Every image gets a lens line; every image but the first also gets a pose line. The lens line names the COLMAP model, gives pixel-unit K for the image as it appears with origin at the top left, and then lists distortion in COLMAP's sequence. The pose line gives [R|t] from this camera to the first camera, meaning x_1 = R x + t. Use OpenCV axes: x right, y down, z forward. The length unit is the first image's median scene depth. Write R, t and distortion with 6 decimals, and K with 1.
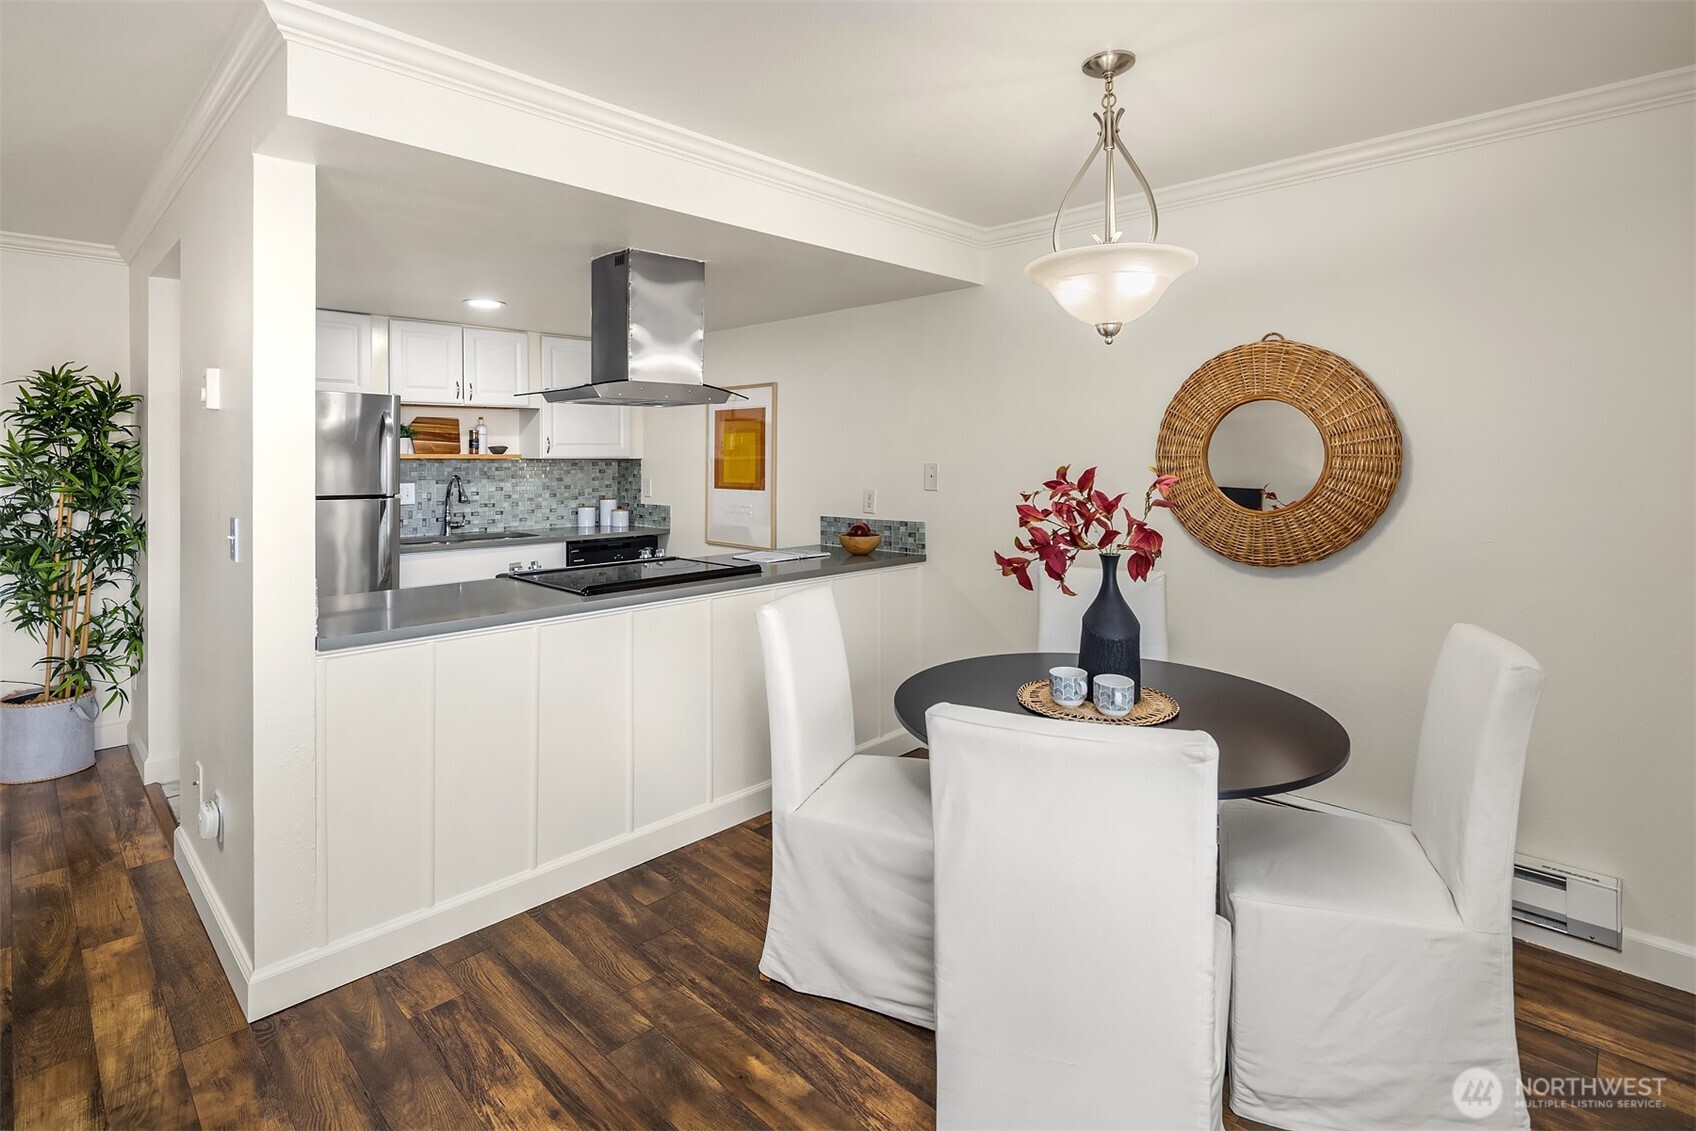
lens RADIAL K [[818.0, 0, 855.0], [0, 818.0, 459.3], [0, 0, 1]] dist [0.002045, -0.003163]
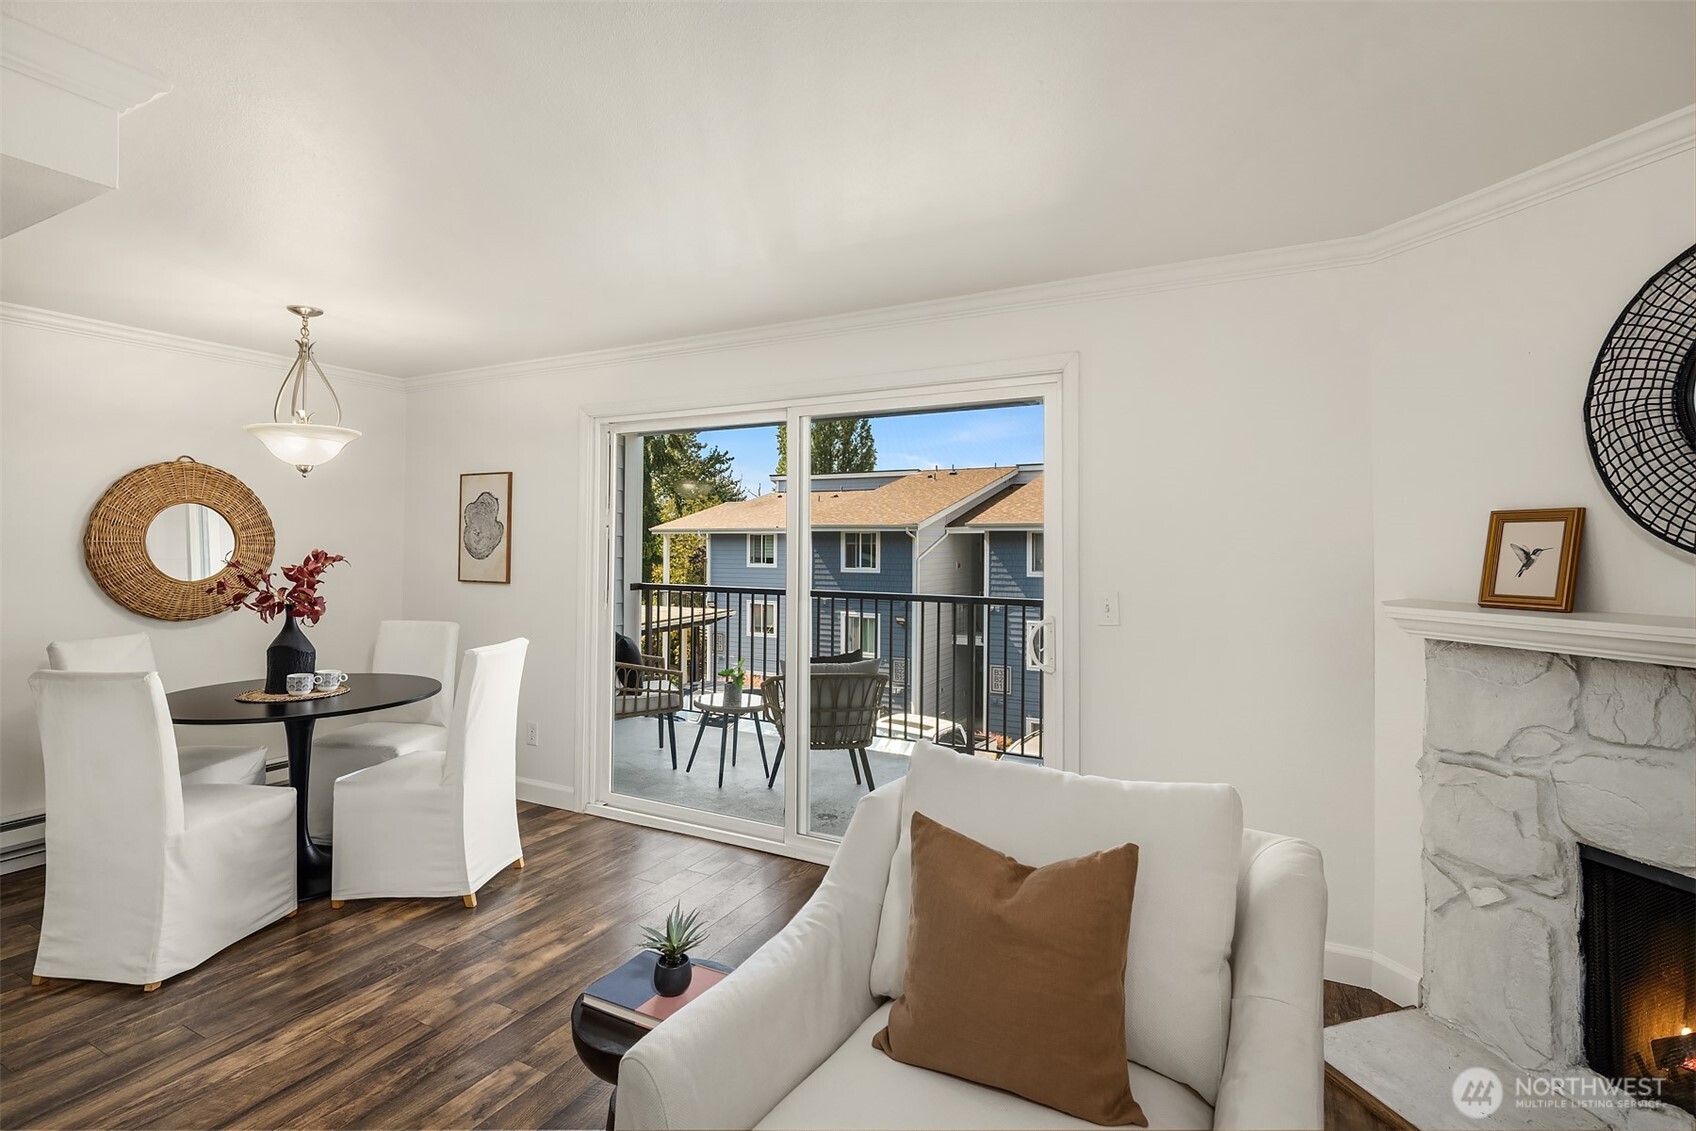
lens RADIAL K [[818.0, 0, 845.5], [0, 818.0, 546.6], [0, 0, 1]] dist [0.002045, -0.003163]
pose [[-0.271265, -0.006164, 0.962485, -0.891666], [-0.004253, 0.999977, 0.005206, -0.007248], [-0.962495, -0.002681, -0.271285, 0.213706]]
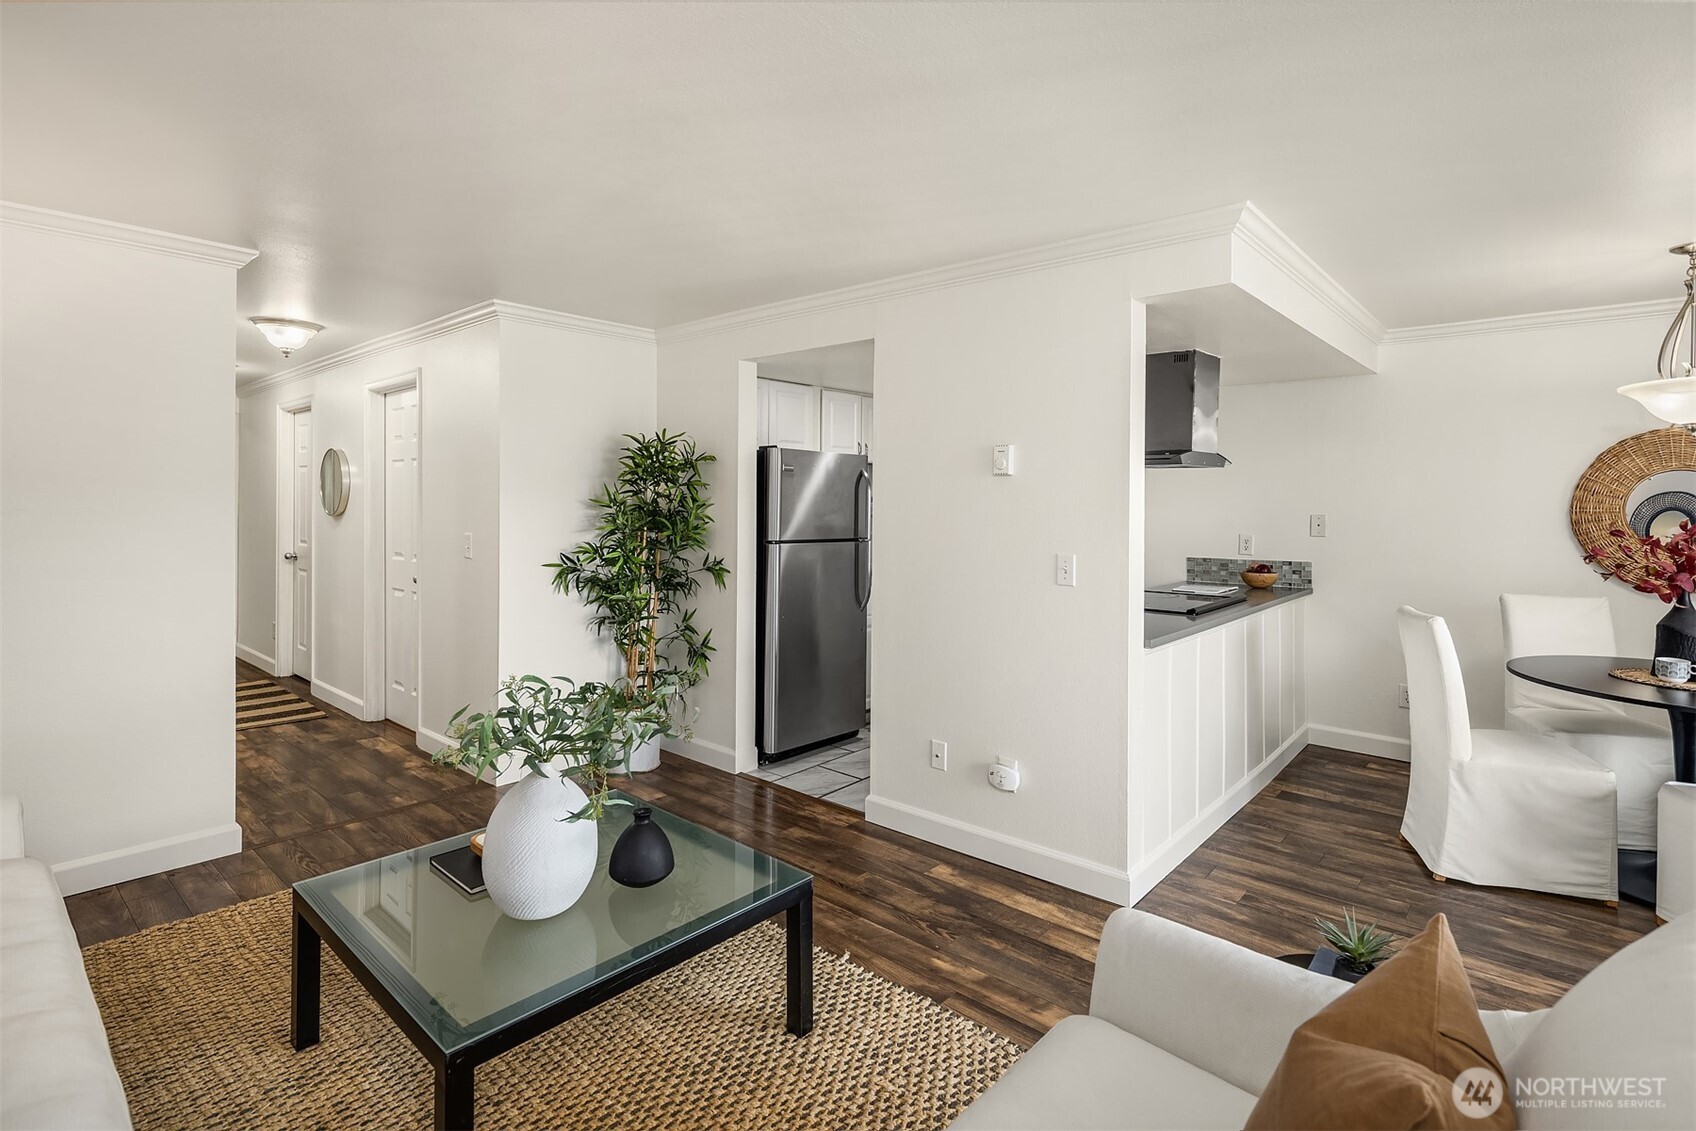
lens RADIAL K [[818.0, 0, 852.6], [0, 818.0, 509.8], [0, 0, 1]] dist [0.002045, -0.003163]
pose [[0.998971, 0.005291, 0.045054, -0.707191], [-0.005606, 0.999961, 0.006863, -0.007399], [-0.045016, -0.007109, 0.998961, -0.218906]]
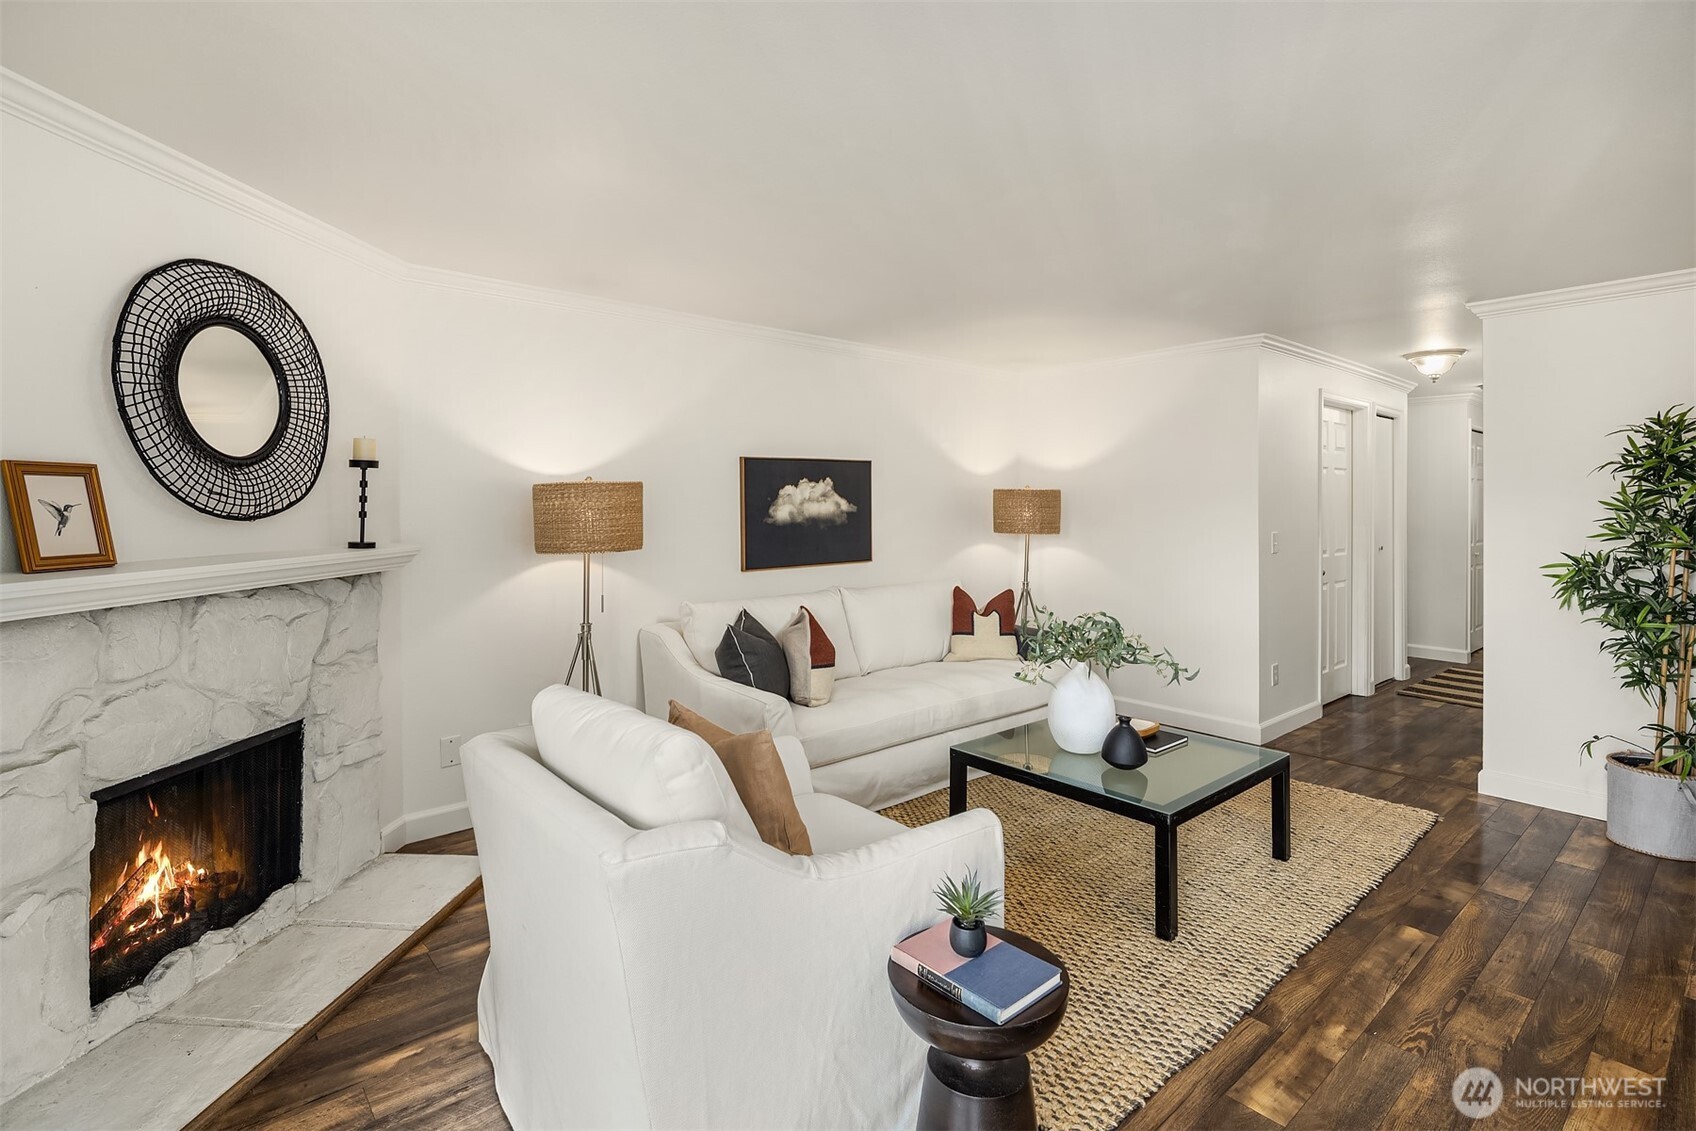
lens RADIAL K [[818.0, 0, 838.3], [0, 818.0, 505.4], [0, 0, 1]] dist [0.002045, -0.003163]
pose [[-0.093570, -0.001123, -0.995612, 0.026281], [-0.001767, 0.999998, -0.000962, -0.004842], [0.995611, 0.001670, -0.093572, 0.152352]]
